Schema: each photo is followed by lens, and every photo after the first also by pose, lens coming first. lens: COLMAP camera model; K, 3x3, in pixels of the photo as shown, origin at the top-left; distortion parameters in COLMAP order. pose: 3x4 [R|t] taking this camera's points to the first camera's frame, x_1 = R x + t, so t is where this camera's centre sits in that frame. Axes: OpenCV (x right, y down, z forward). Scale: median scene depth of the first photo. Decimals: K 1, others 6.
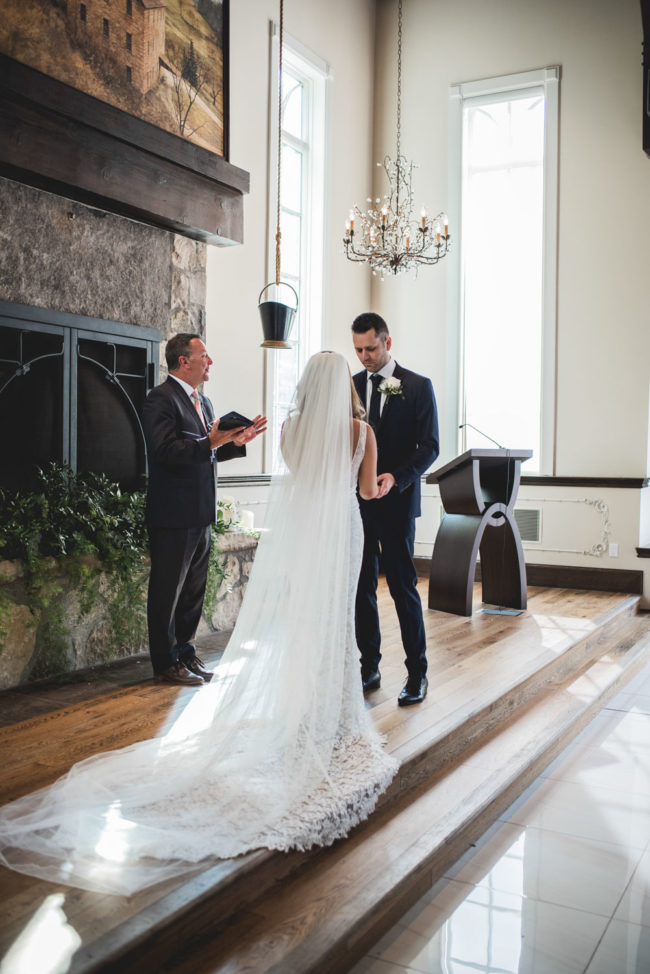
lens RADIAL K [[969.3, 0, 325.0], [0, 969.3, 487.0], [0, 0, 1]] dist [-0.005285, -0.010127]
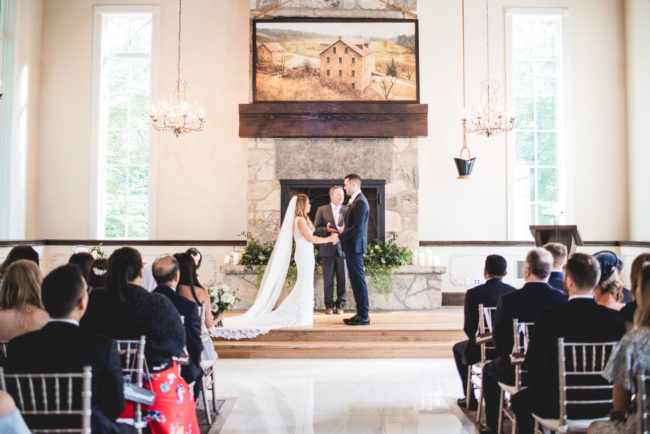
lens RADIAL K [[646.9, 0, 325.0], [0, 646.9, 217.0], [0, 0, 1]] dist [-0.005285, -0.010127]
pose [[0.469039, -0.029097, -0.882698, 1.206408], [-0.025840, 0.998577, -0.046648, 0.010520], [0.882799, 0.044689, 0.467620, 0.122235]]
